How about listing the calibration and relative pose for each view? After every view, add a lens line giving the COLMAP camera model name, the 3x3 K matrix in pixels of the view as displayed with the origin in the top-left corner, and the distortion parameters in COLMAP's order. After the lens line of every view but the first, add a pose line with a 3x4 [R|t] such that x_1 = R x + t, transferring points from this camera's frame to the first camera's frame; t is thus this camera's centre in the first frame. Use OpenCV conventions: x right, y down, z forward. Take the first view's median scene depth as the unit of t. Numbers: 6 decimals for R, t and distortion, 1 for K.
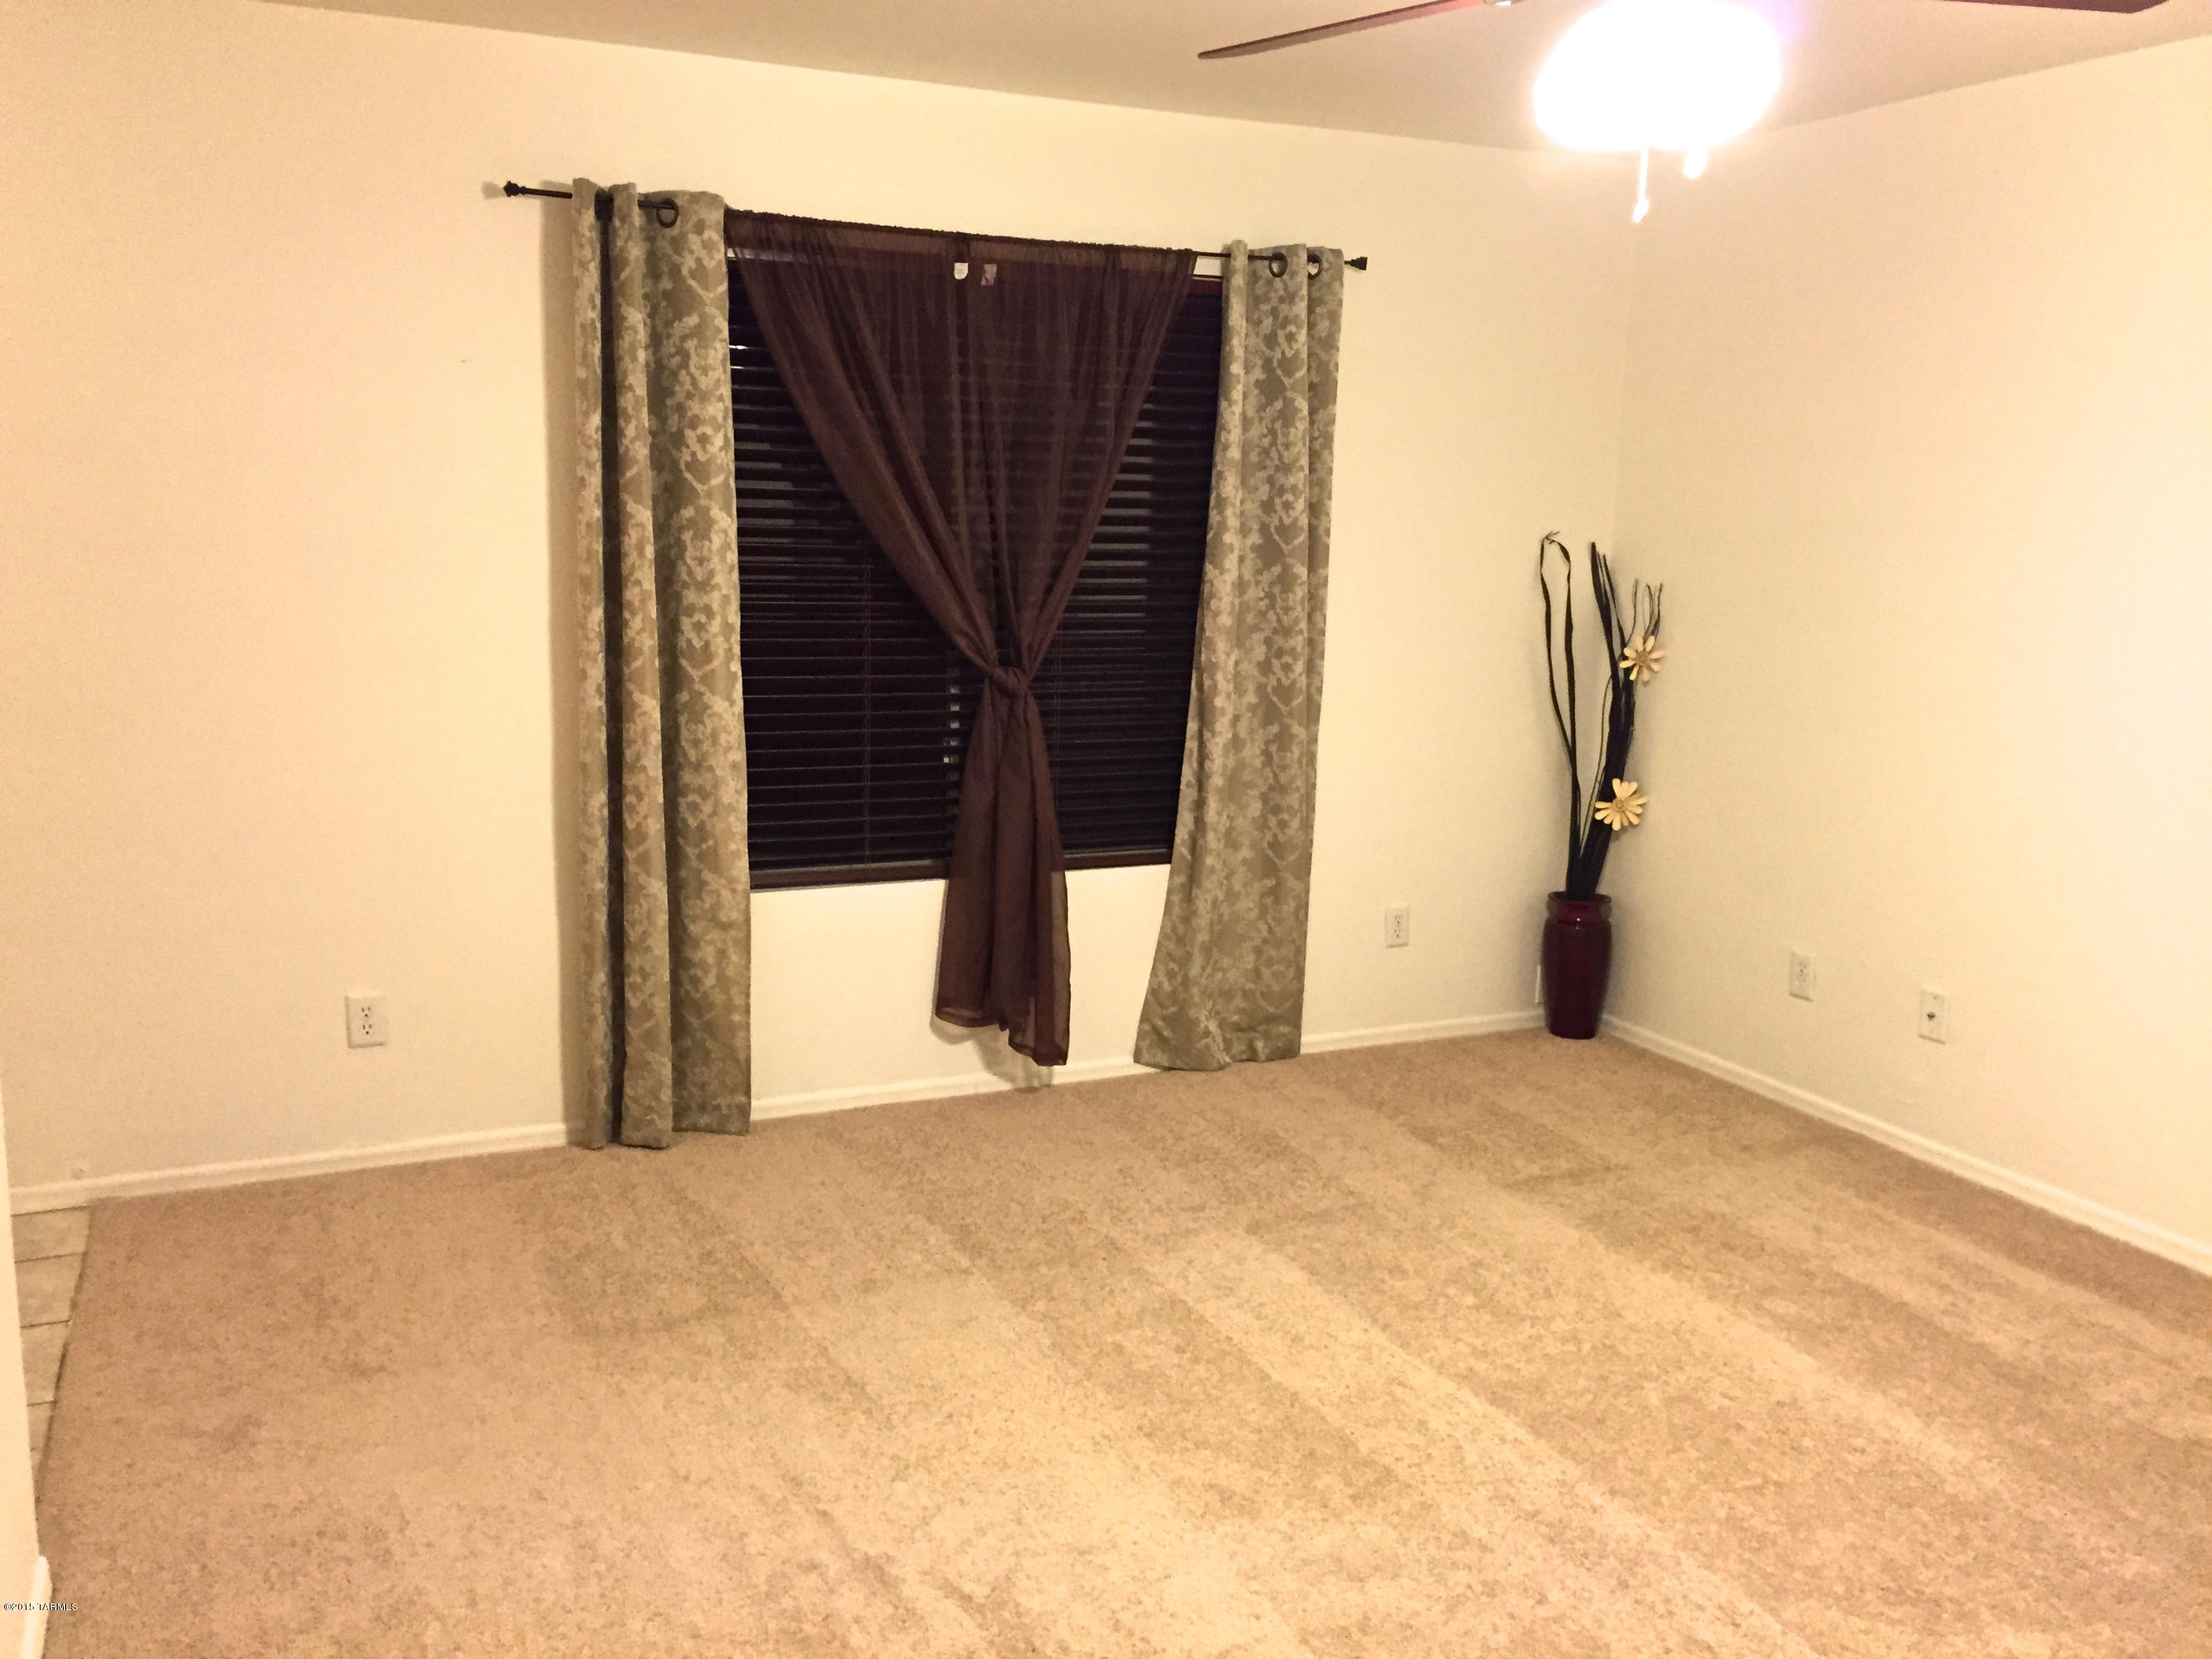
lens RADIAL K [[1873.1, 0, 1106.0], [0, 1873.1, 829.5], [0, 0, 1]] dist [0.085604, -0.114223]
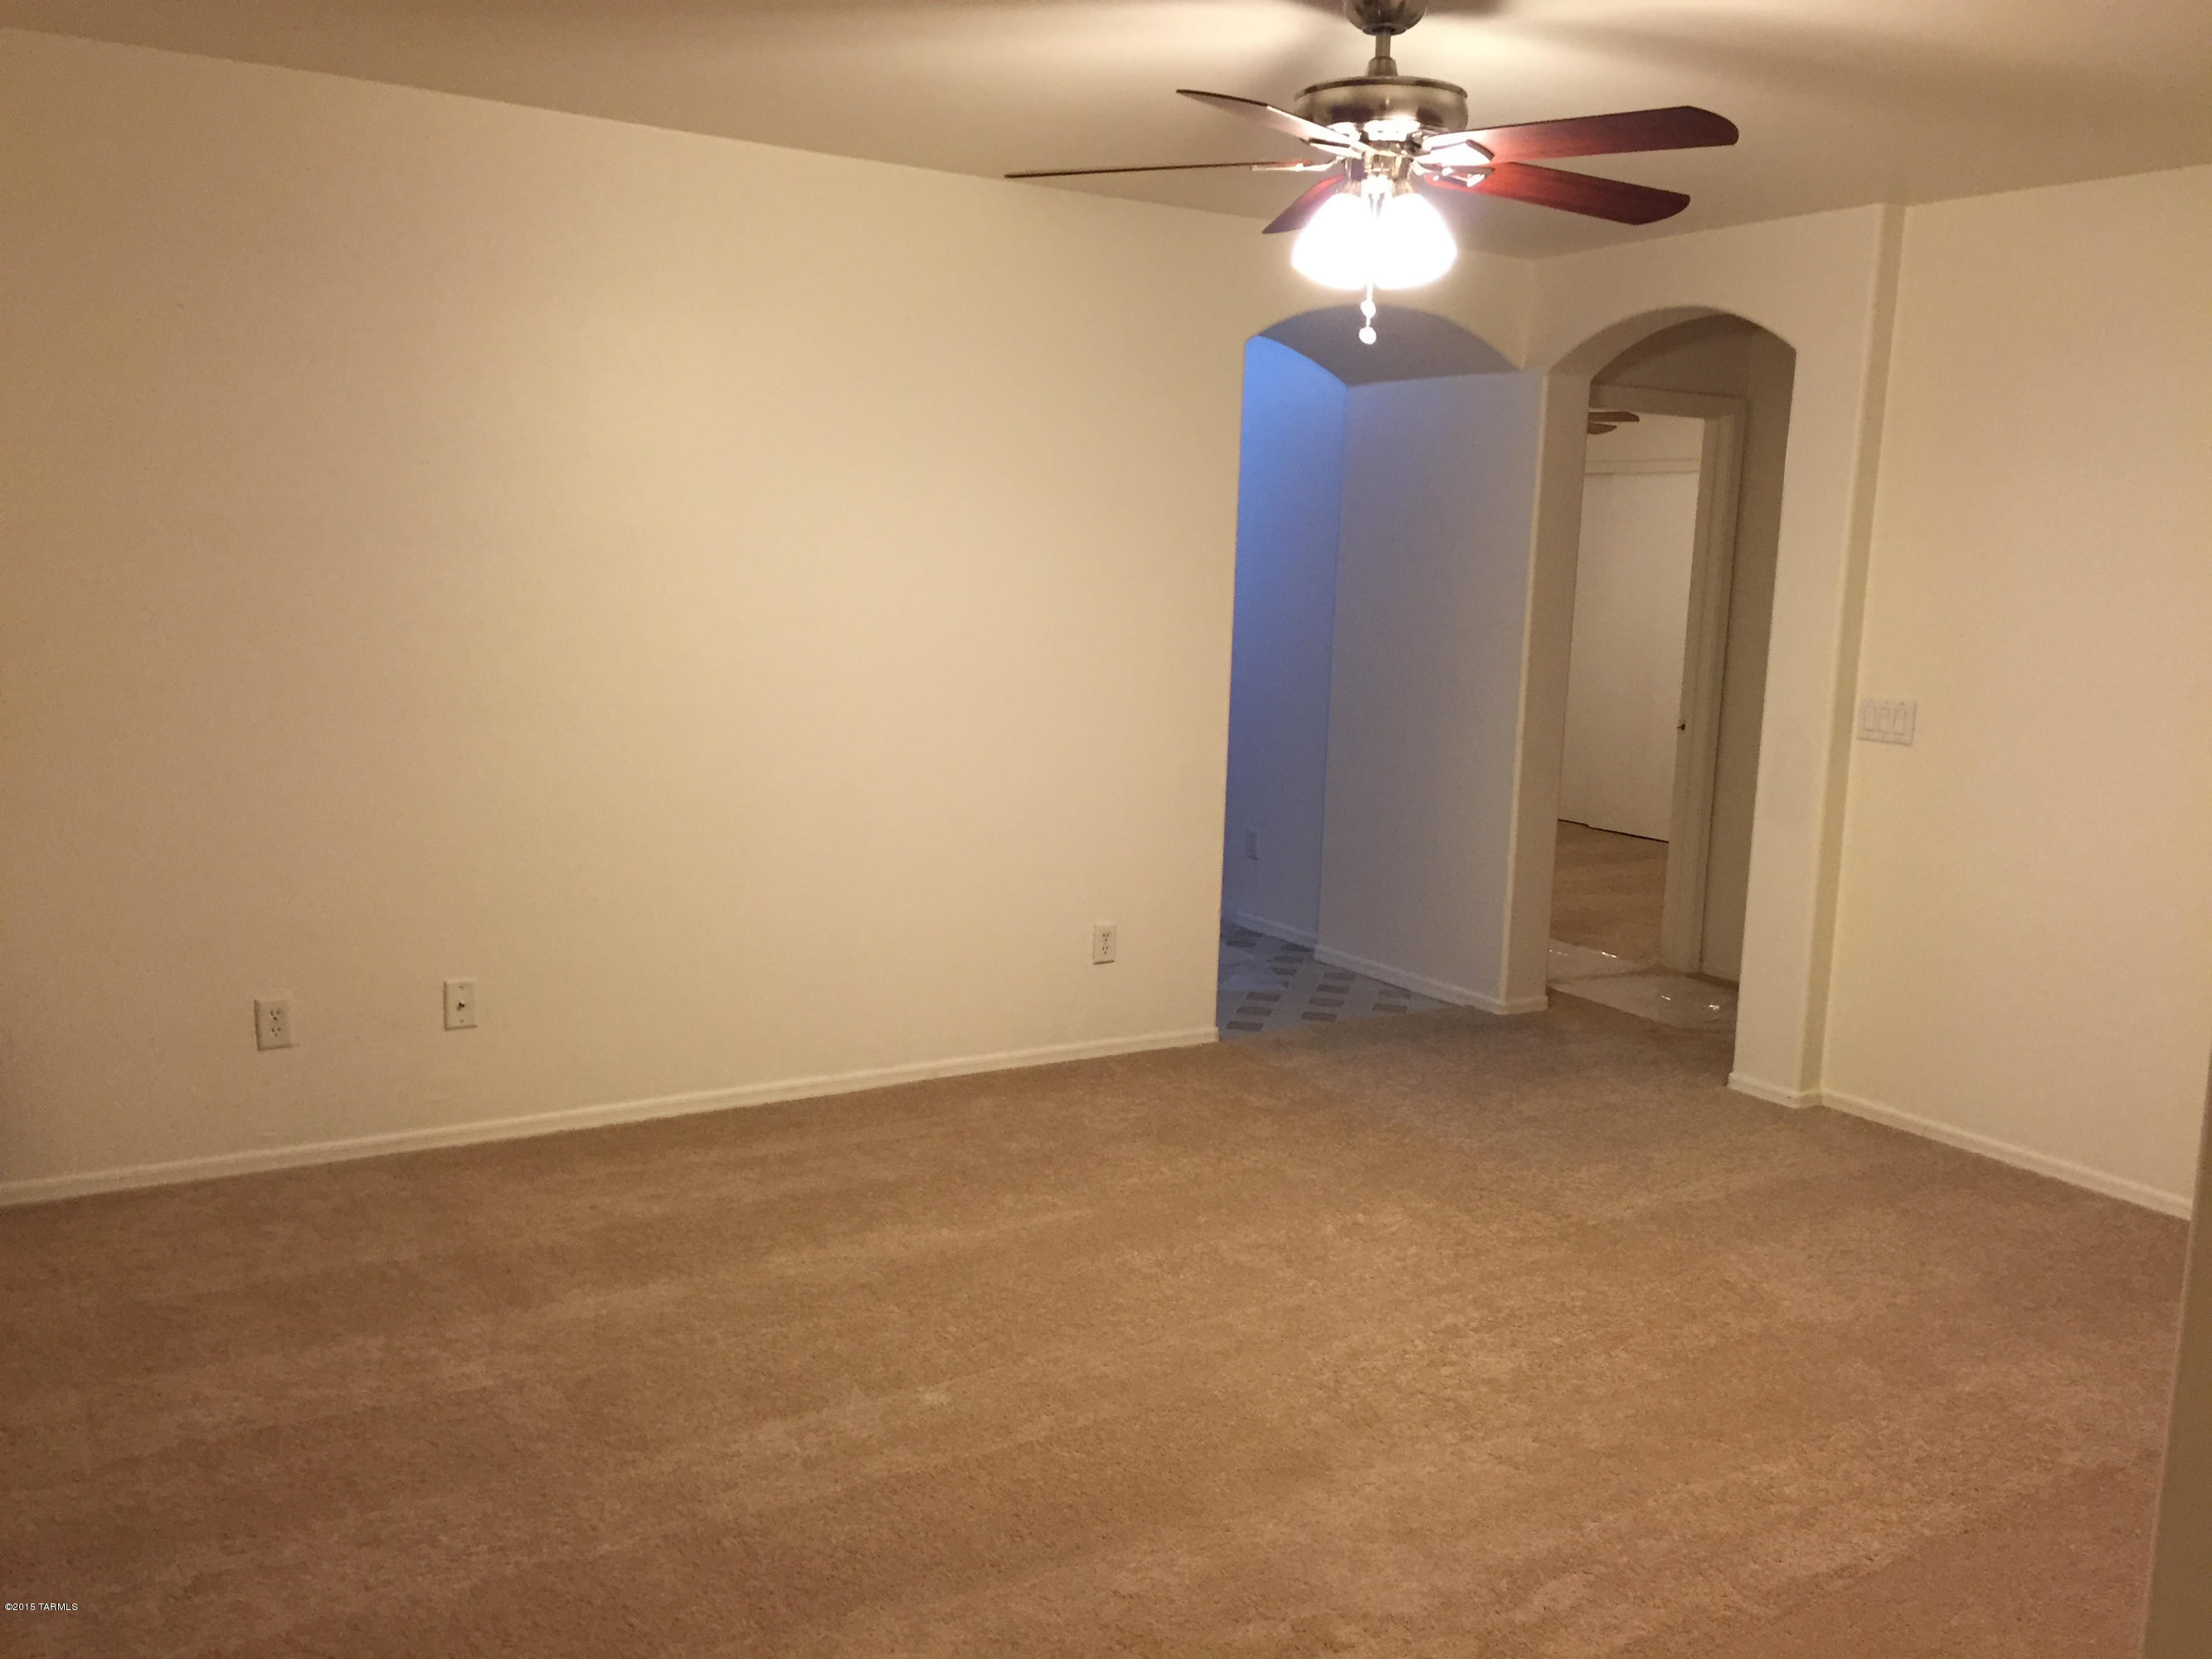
lens RADIAL K [[1848.3, 0, 1106.0], [0, 1848.3, 829.5], [0, 0, 1]] dist [-0.012693, -0.124549]
pose [[-0.117093, -0.180565, 0.976568, -0.653075], [0.138757, 0.970713, 0.196120, -0.164159], [-0.983380, 0.158470, -0.088609, 0.831110]]
